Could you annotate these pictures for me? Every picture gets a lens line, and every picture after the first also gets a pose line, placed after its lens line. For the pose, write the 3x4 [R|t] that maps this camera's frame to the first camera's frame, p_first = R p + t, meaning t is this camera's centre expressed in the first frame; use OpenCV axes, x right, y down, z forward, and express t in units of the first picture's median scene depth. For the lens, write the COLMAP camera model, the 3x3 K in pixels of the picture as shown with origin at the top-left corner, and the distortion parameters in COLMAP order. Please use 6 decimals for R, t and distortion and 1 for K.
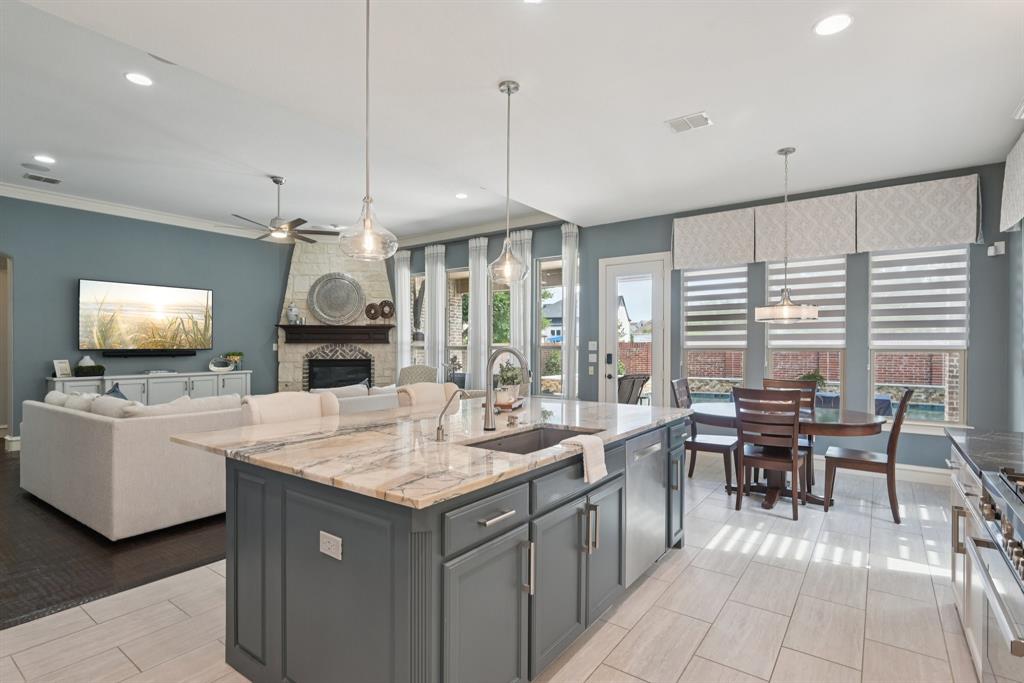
lens RADIAL K [[500.6, 0, 513.7], [0, 500.6, 348.5], [0, 0, 1]] dist [0.000320, -0.000308]
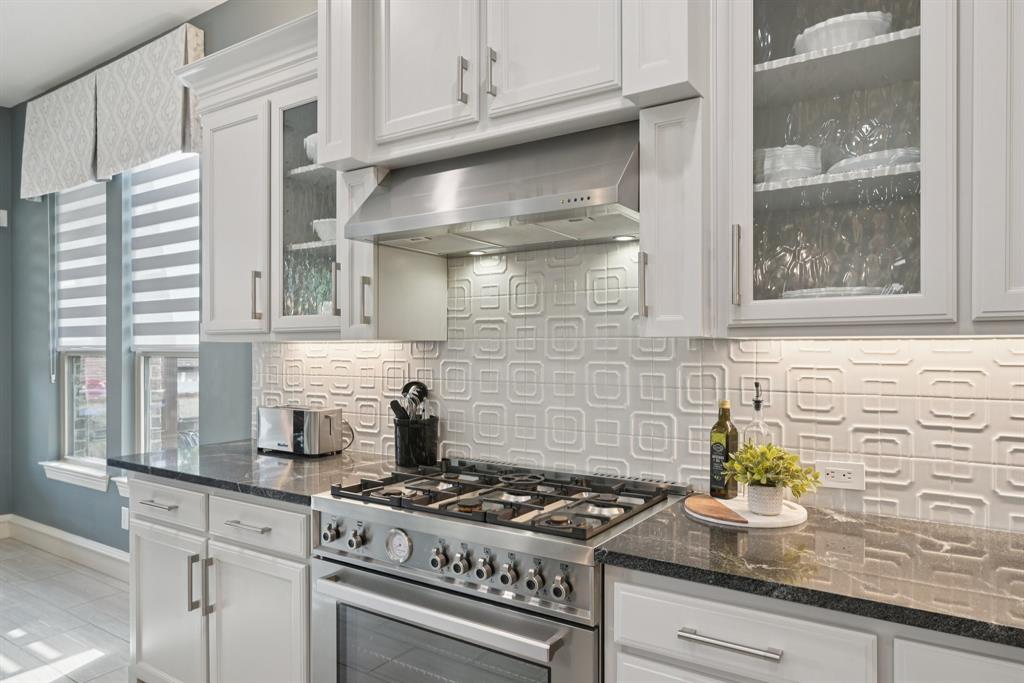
lens RADIAL K [[641.2, 0, 521.2], [0, 641.2, 346.3], [0, 0, 1]] dist [-0.004789, 0.006117]
pose [[-0.046287, -0.004673, 0.998917, -0.039030], [0.007657, 0.999958, 0.005033, -0.002069], [-0.998899, 0.007881, -0.046249, 0.179233]]
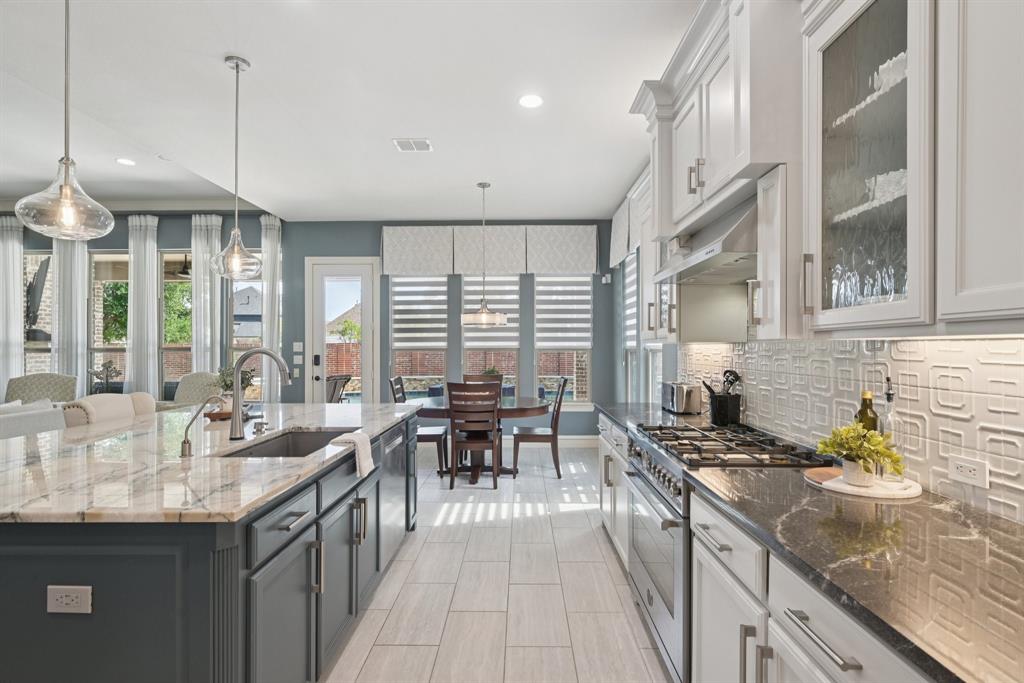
lens RADIAL K [[500.6, 0, 512.6], [0, 500.6, 344.9], [0, 0, 1]] dist [0.000320, -0.000308]
pose [[0.816679, -0.000885, 0.577091, -0.061581], [0.006011, 0.999958, -0.006972, -0.000076], [-0.577061, 0.009163, 0.816650, -0.014013]]
